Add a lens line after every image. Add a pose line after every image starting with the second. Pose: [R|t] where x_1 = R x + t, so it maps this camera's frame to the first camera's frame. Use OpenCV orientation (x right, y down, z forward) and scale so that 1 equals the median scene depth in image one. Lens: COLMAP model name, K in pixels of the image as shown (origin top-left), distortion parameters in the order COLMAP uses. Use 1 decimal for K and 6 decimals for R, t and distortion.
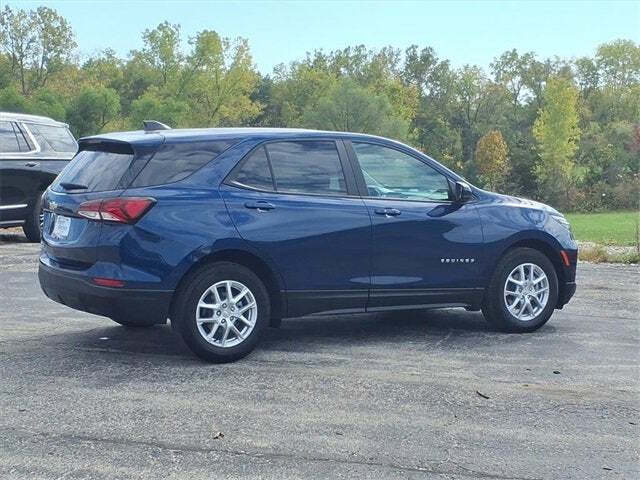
lens RADIAL K [[1112.8, 0, 320.0], [0, 1112.8, 240.0], [0, 0, 1]] dist [0.320055, -1.295372]
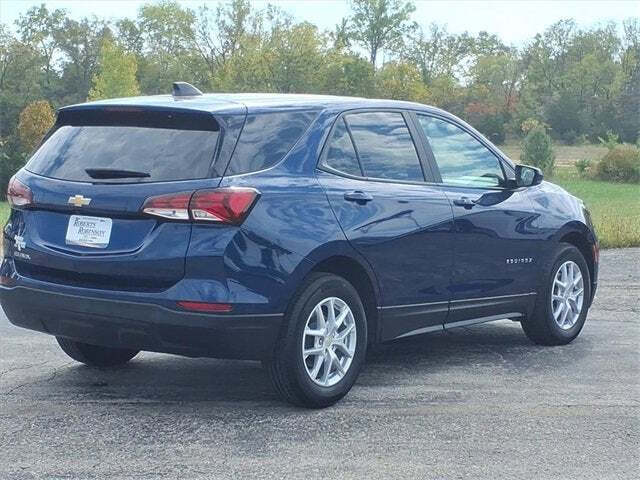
lens RADIAL K [[1302.8, 0, 320.0], [0, 1302.8, 240.0], [0, 0, 1]] dist [0.194469, -0.293606]
pose [[0.926057, -0.025085, 0.376550, -0.363917], [0.021934, 0.999679, 0.012654, -0.011778], [-0.376747, -0.003459, 0.926310, 0.165793]]
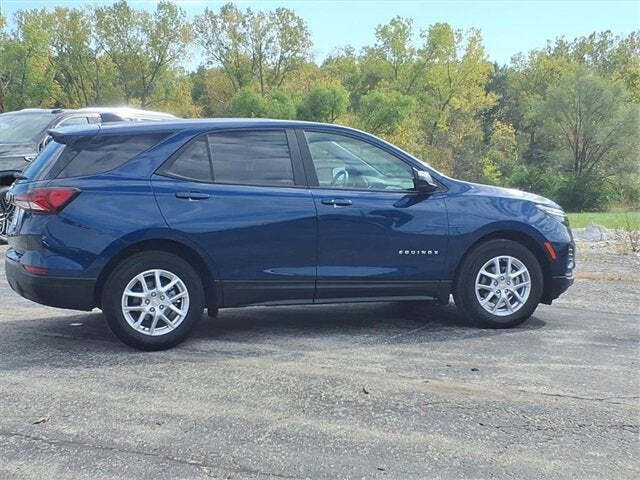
lens RADIAL K [[1112.8, 0, 320.0], [0, 1112.8, 240.0], [0, 0, 1]] dist [0.320055, -1.295372]
pose [[0.975360, 0.005991, -0.220537, 0.247691], [-0.004687, 0.999968, 0.006436, 0.002000], [0.220569, -0.005244, 0.975357, 0.039262]]
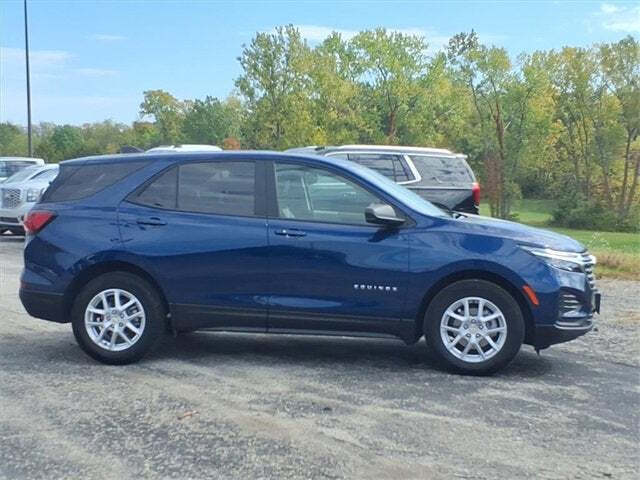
lens RADIAL K [[1103.8, 0, 320.0], [0, 1103.8, 240.0], [0, 0, 1]] dist [0.252528, -0.211148]
pose [[0.771631, 0.032158, -0.635256, 0.662360], [-0.052321, 0.998546, -0.013004, -0.007169], [0.633914, 0.043272, 0.772192, 0.246231]]
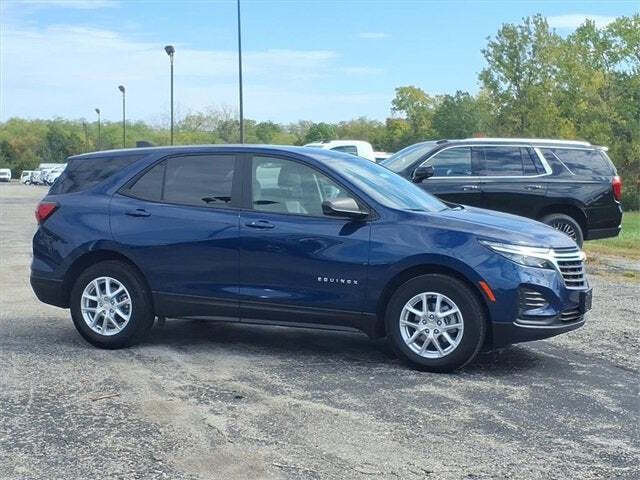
lens RADIAL K [[1112.8, 0, 320.0], [0, 1112.8, 240.0], [0, 0, 1]] dist [0.320055, -1.295372]
pose [[0.603390, 0.042986, -0.796287, 0.841130], [-0.065716, 0.997830, 0.004069, -0.018209], [0.794734, 0.049873, 0.604905, 0.411496]]
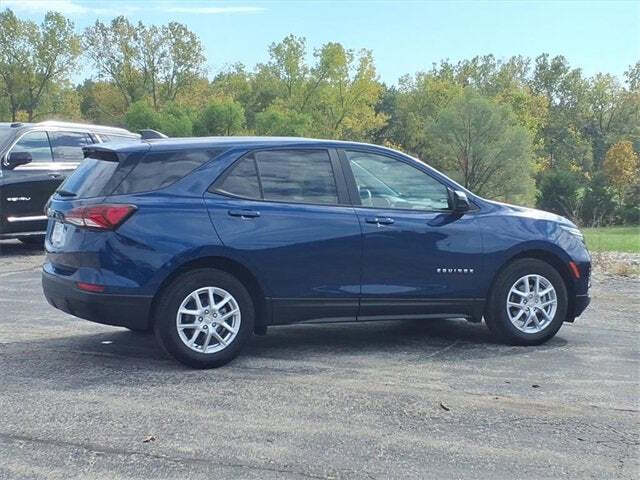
lens RADIAL K [[1112.8, 0, 320.0], [0, 1112.8, 240.0], [0, 0, 1]] dist [0.320055, -1.295372]
pose [[0.993124, 0.009296, -0.116698, 0.116814], [-0.010443, 0.999903, -0.009222, 0.001525], [0.116601, 0.010377, 0.993125, 0.004653]]
